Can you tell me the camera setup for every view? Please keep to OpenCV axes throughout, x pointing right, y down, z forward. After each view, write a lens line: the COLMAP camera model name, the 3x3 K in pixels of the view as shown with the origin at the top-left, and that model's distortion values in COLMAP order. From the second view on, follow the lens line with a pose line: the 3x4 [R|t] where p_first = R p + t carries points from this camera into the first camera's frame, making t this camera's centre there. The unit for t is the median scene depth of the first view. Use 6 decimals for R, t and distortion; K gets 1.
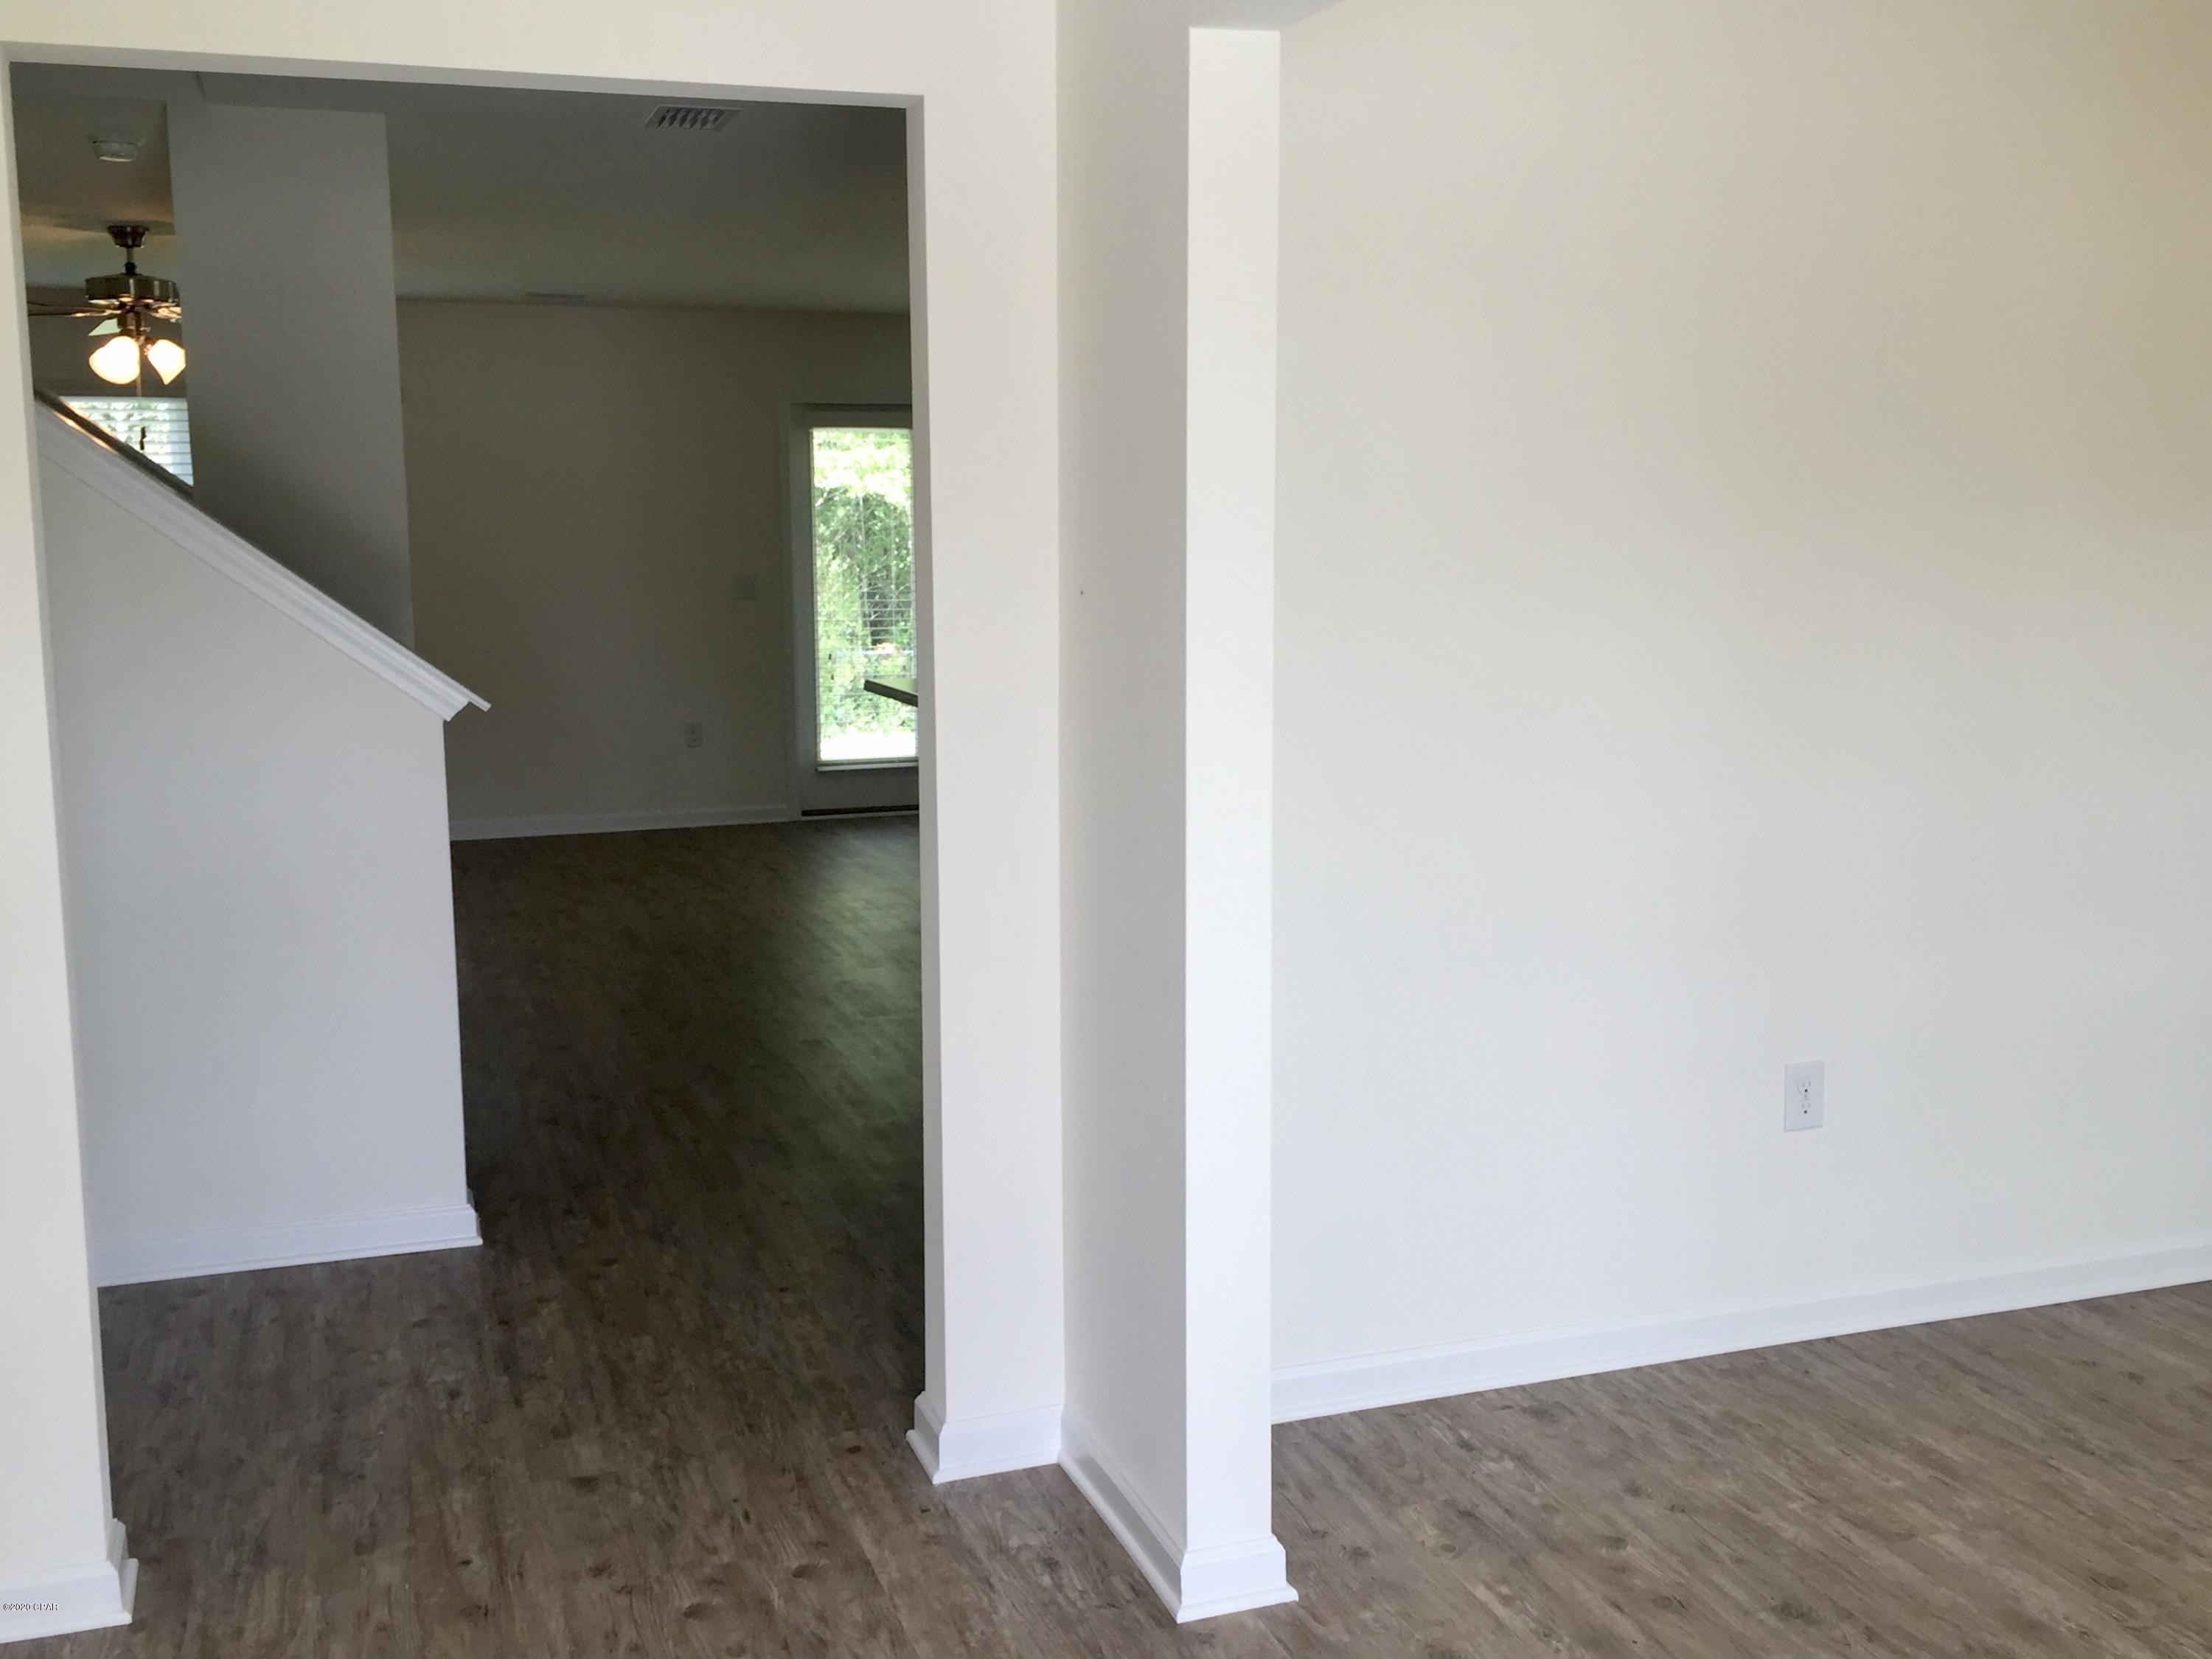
lens RADIAL K [[2181.3, 0, 1104.3], [0, 2181.3, 828.7], [0, 0, 1]] dist [0.025320, 0.000000]
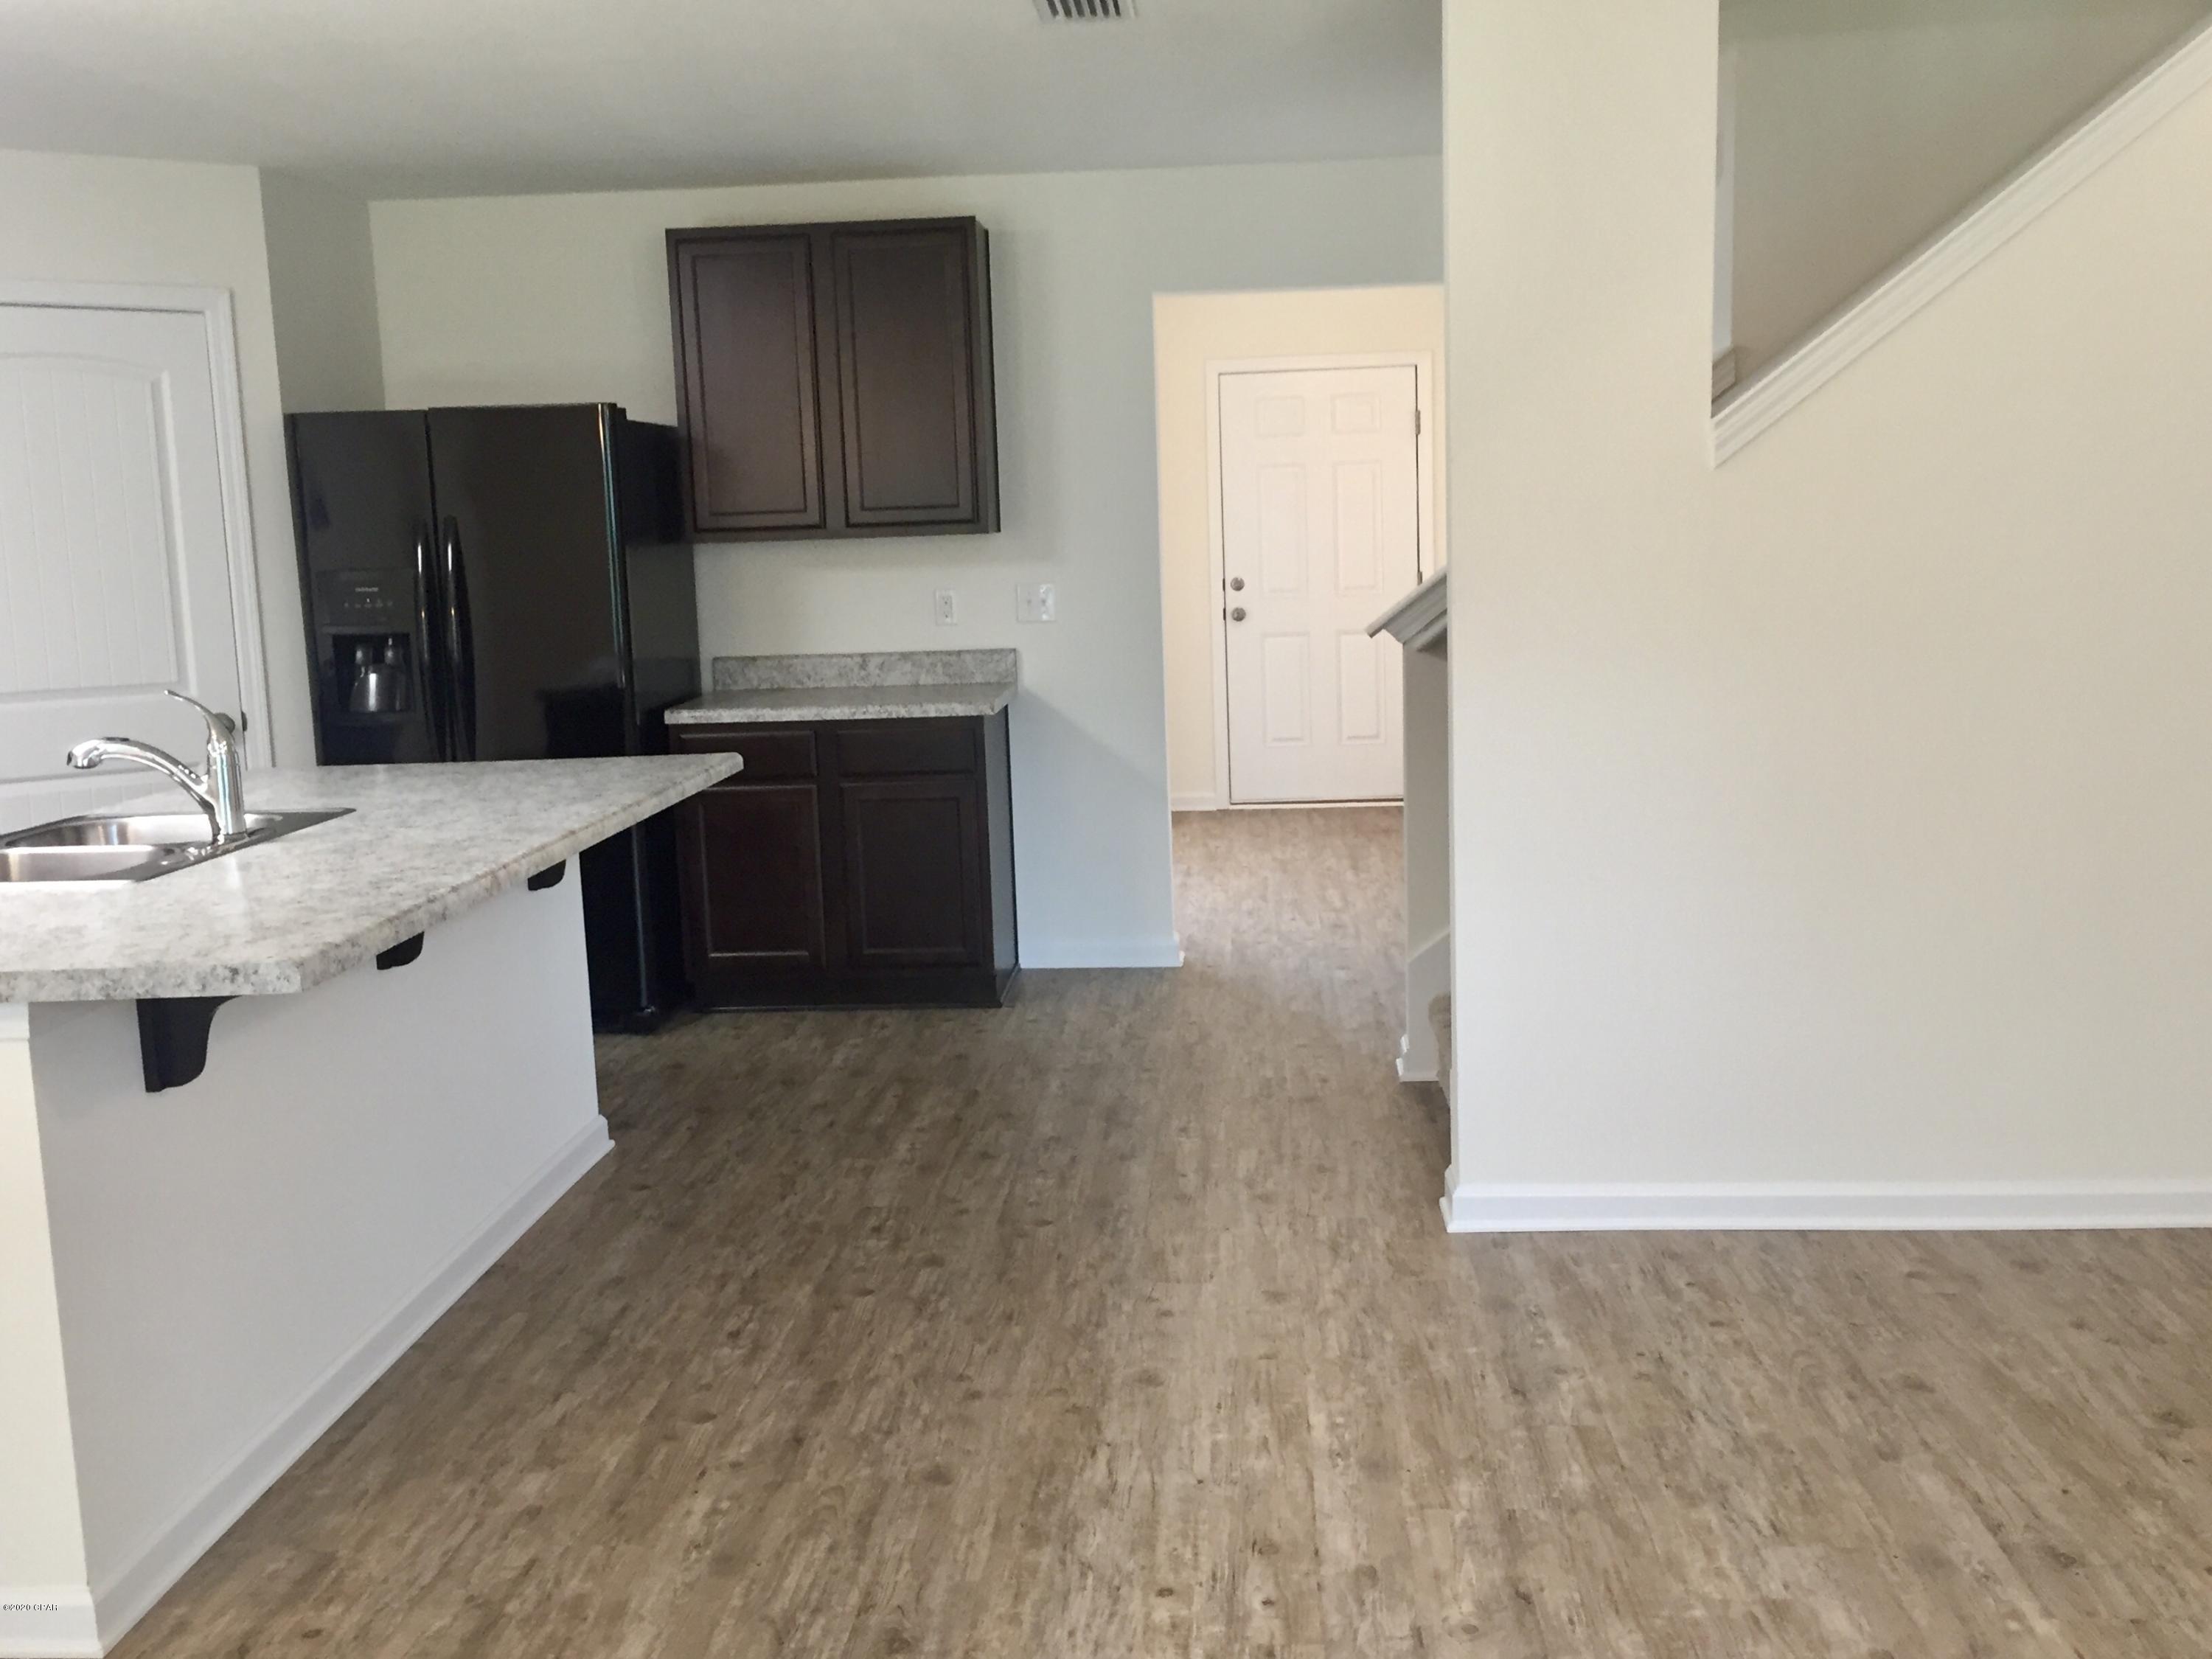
lens RADIAL K [[2181.3, 0, 1111.1], [0, 2181.3, 836.2], [0, 0, 1]] dist [0.025320, 0.000000]
pose [[-0.920258, -0.012585, 0.391109, -0.795069], [0.105689, 0.954343, 0.279391, -0.384712], [-0.376769, 0.298448, -0.876912, 2.709388]]
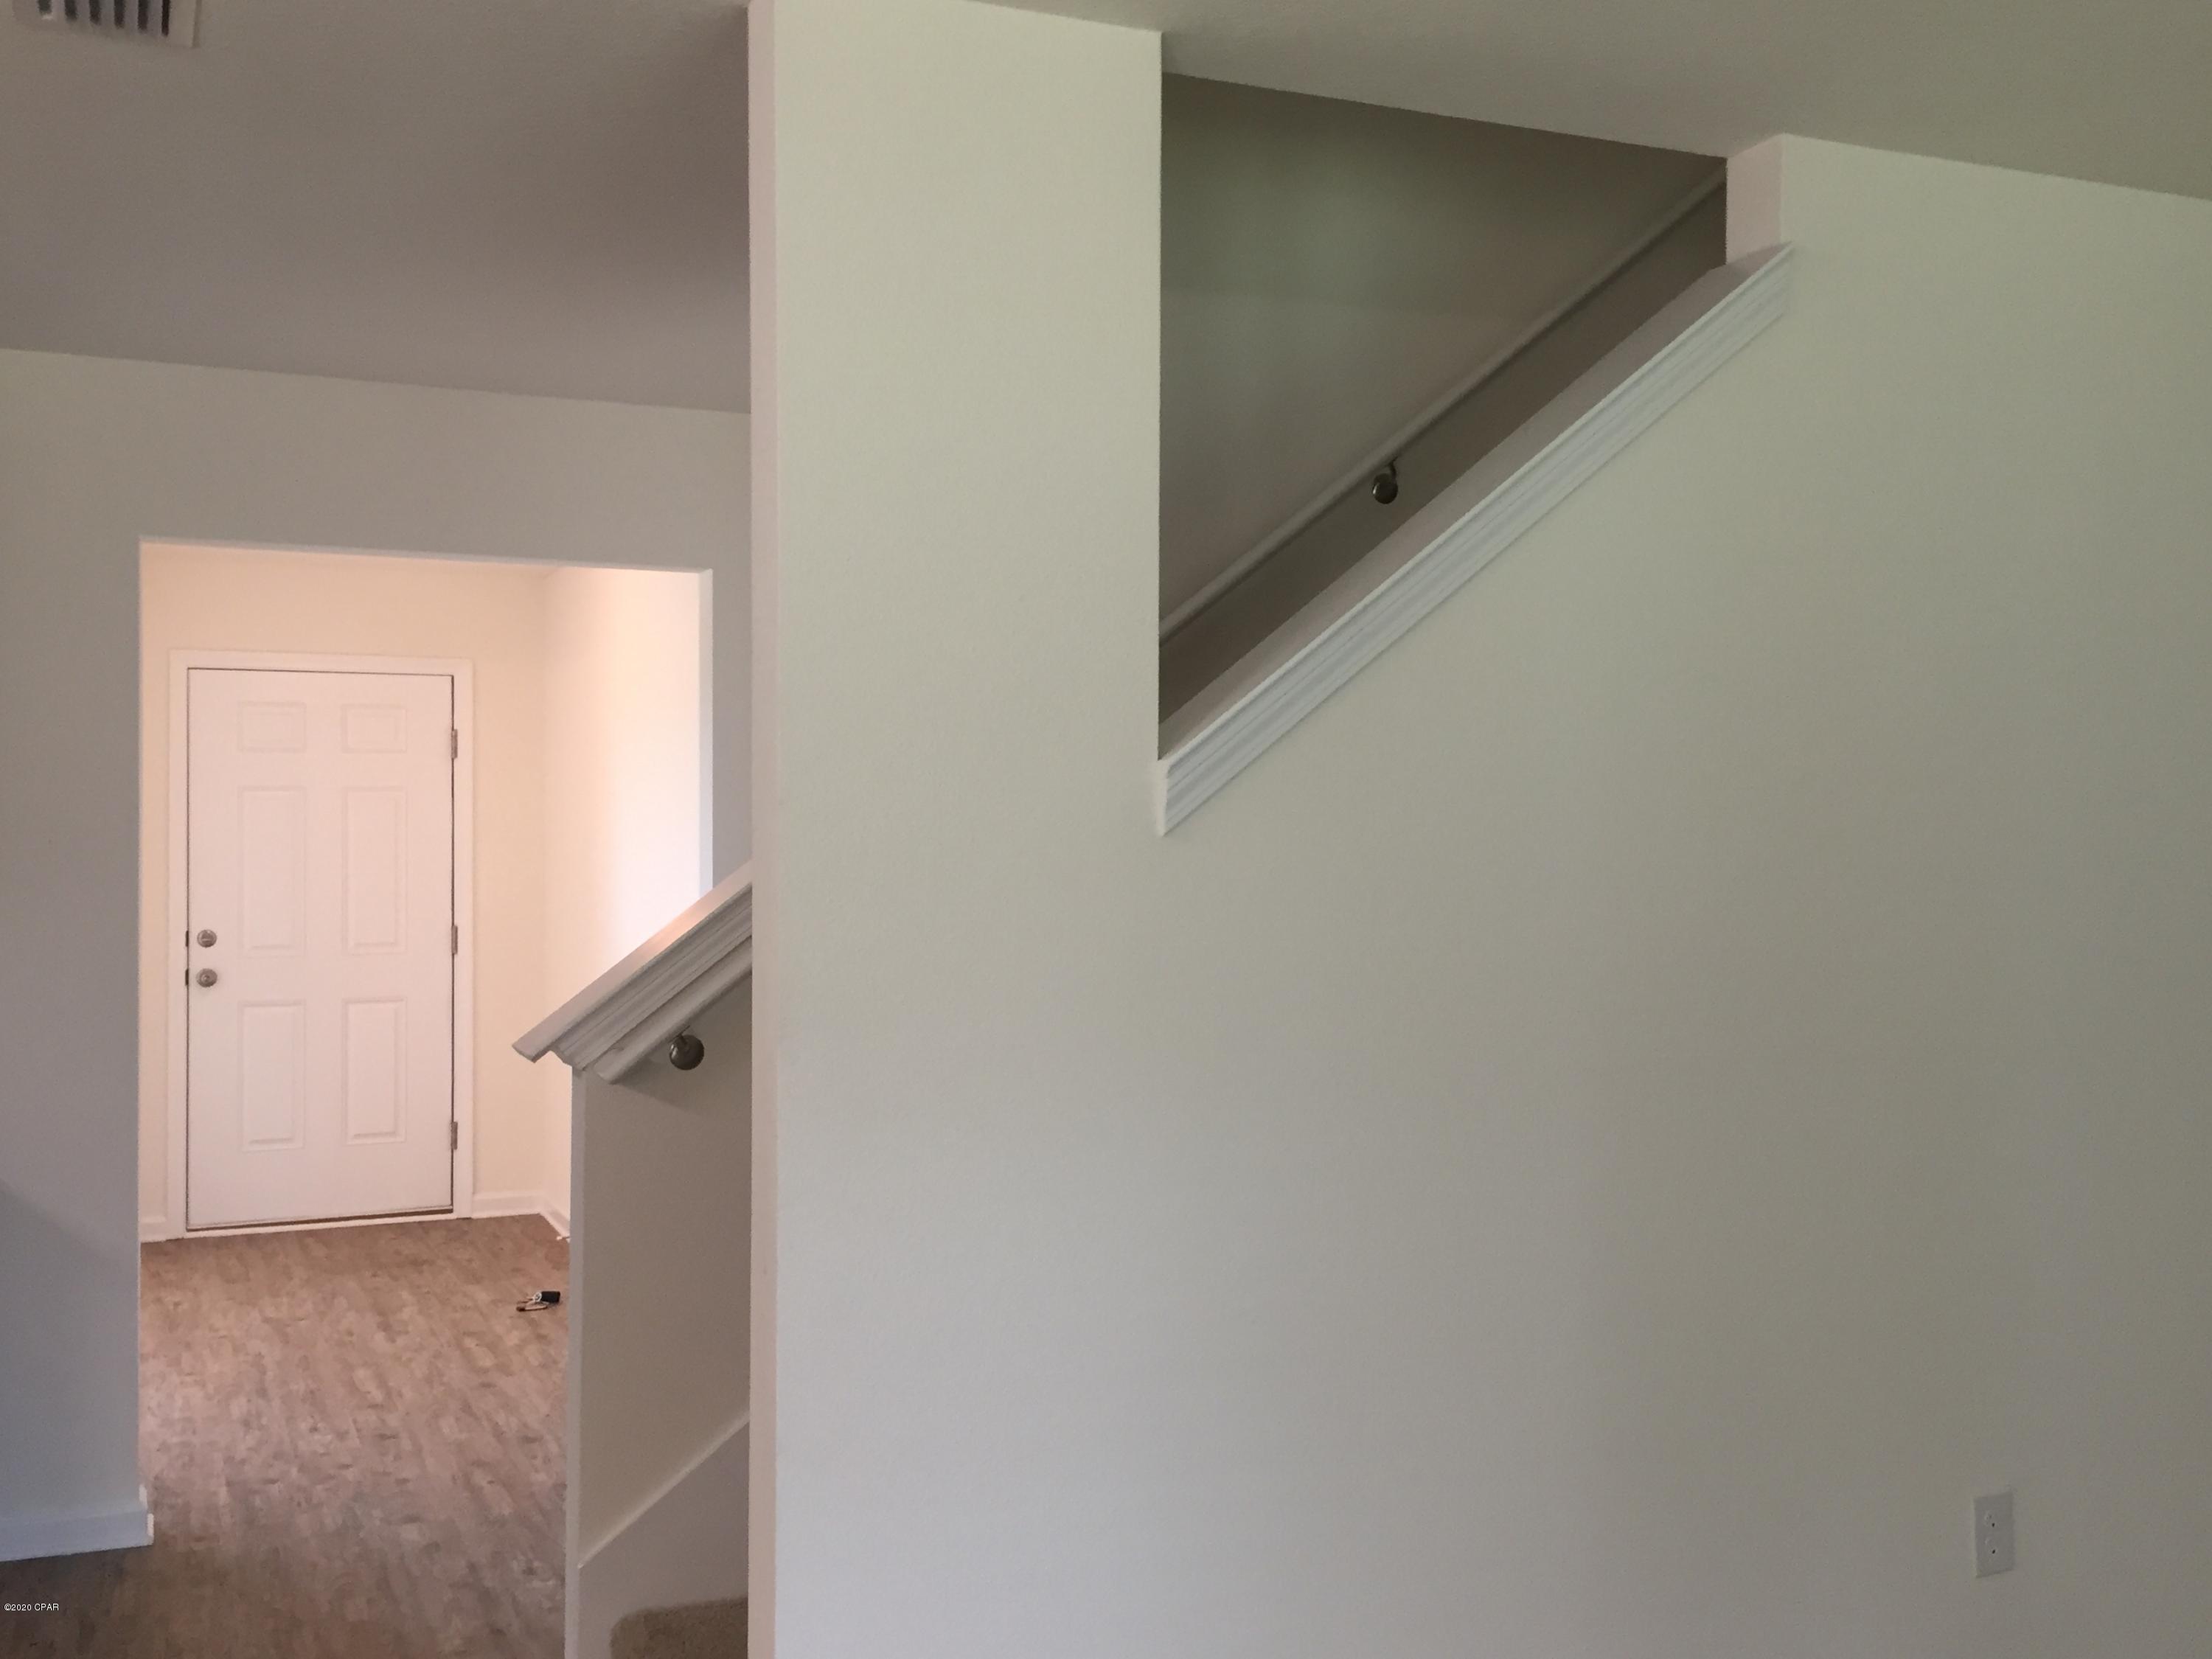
lens RADIAL K [[2181.3, 0, 1109.7], [0, 2181.3, 816.2], [0, 0, 1]] dist [0.025320, 0.000000]
pose [[-0.996813, 0.012874, -0.078726, -0.552122], [0.000904, 0.988651, 0.150229, -0.332508], [0.079767, 0.149679, -0.985512, 2.251130]]
